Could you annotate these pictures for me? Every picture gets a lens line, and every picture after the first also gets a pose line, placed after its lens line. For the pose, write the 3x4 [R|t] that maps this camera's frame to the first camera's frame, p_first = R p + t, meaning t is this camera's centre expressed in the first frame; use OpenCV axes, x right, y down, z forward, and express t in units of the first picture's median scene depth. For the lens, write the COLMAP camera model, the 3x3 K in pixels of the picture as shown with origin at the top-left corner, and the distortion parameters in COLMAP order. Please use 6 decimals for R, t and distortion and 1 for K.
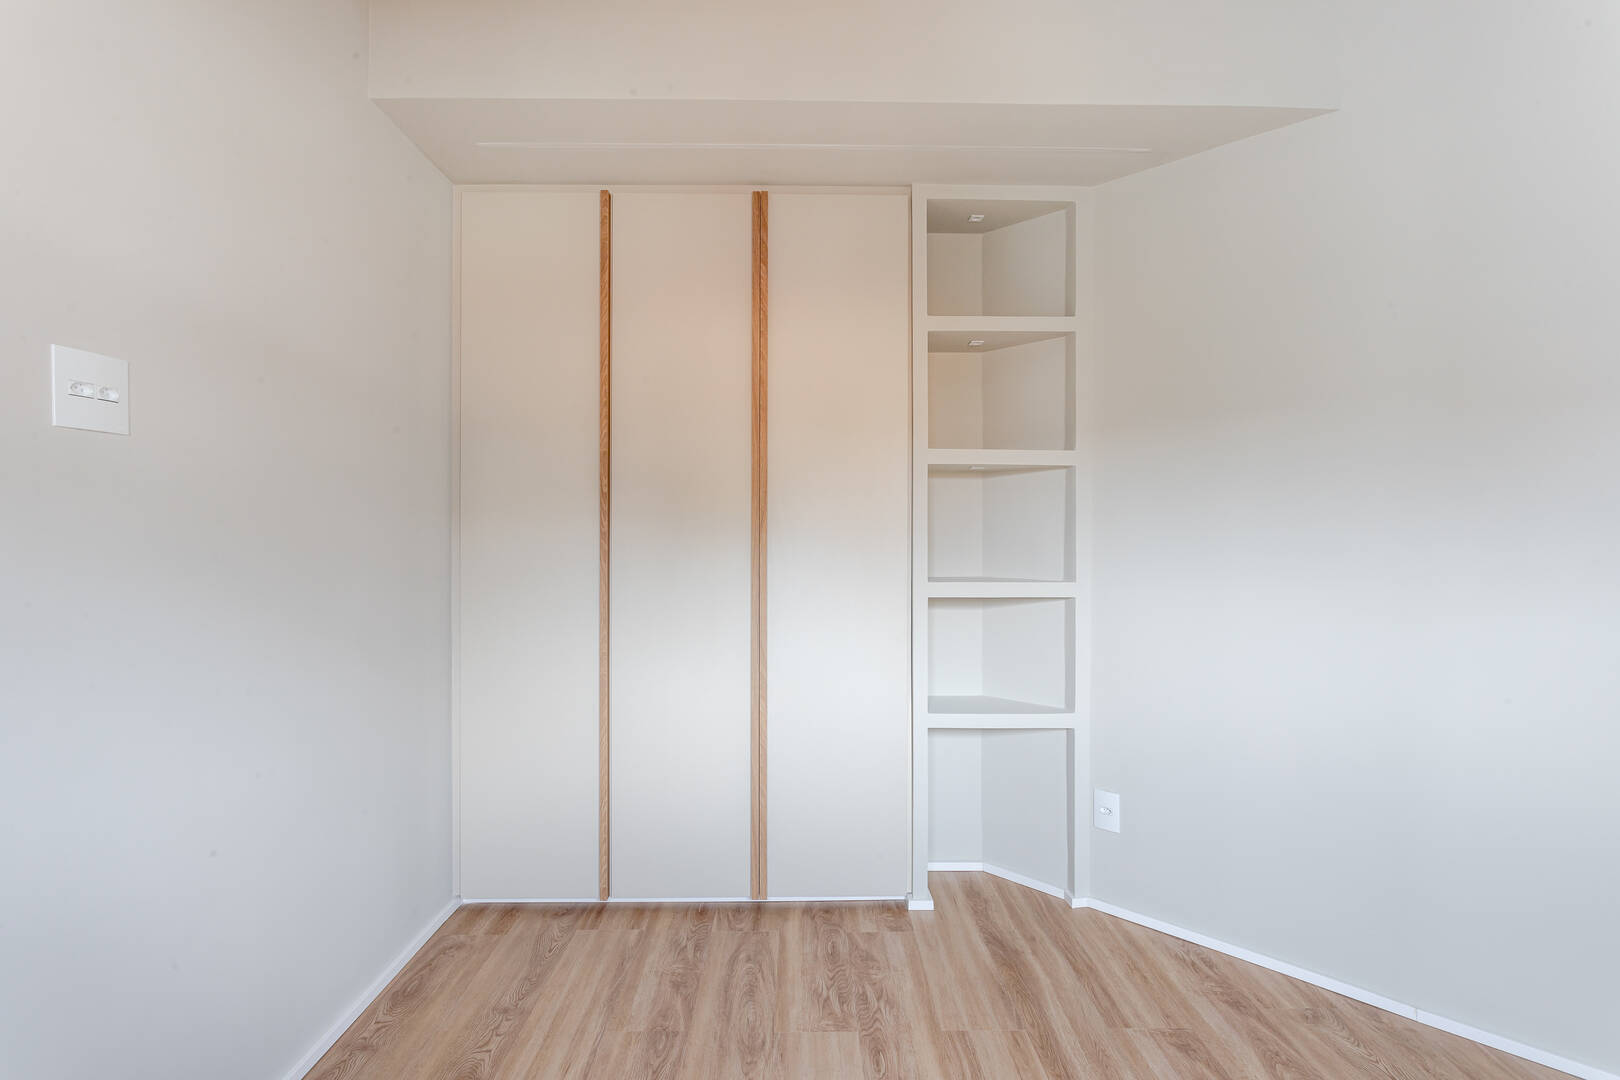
lens RADIAL K [[799.5, 0, 810.3], [0, 799.5, 535.9], [0, 0, 1]] dist [-0.003508, 0.005238]
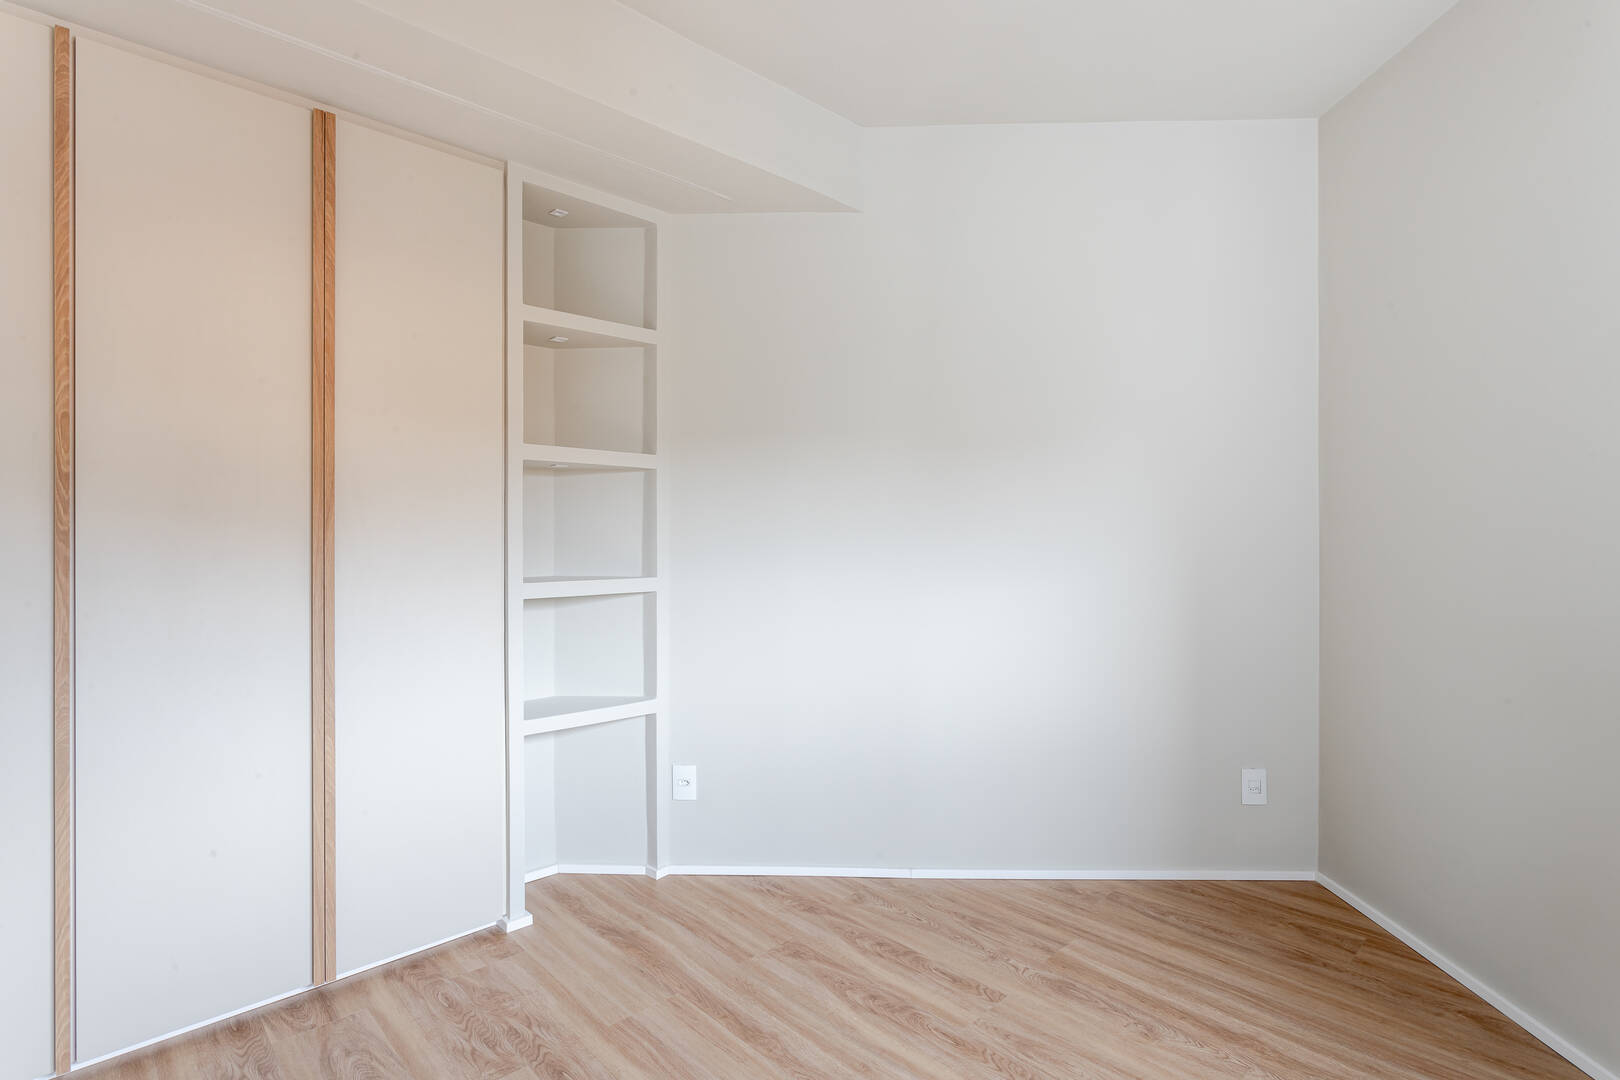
lens RADIAL K [[799.5, 0, 811.8], [0, 799.5, 535.8], [0, 0, 1]] dist [-0.003508, 0.005238]
pose [[0.735367, -0.005156, 0.677650, -0.250229], [0.003899, 0.999987, 0.003377, -0.000725], [-0.677658, 0.000159, 0.735377, 0.066813]]
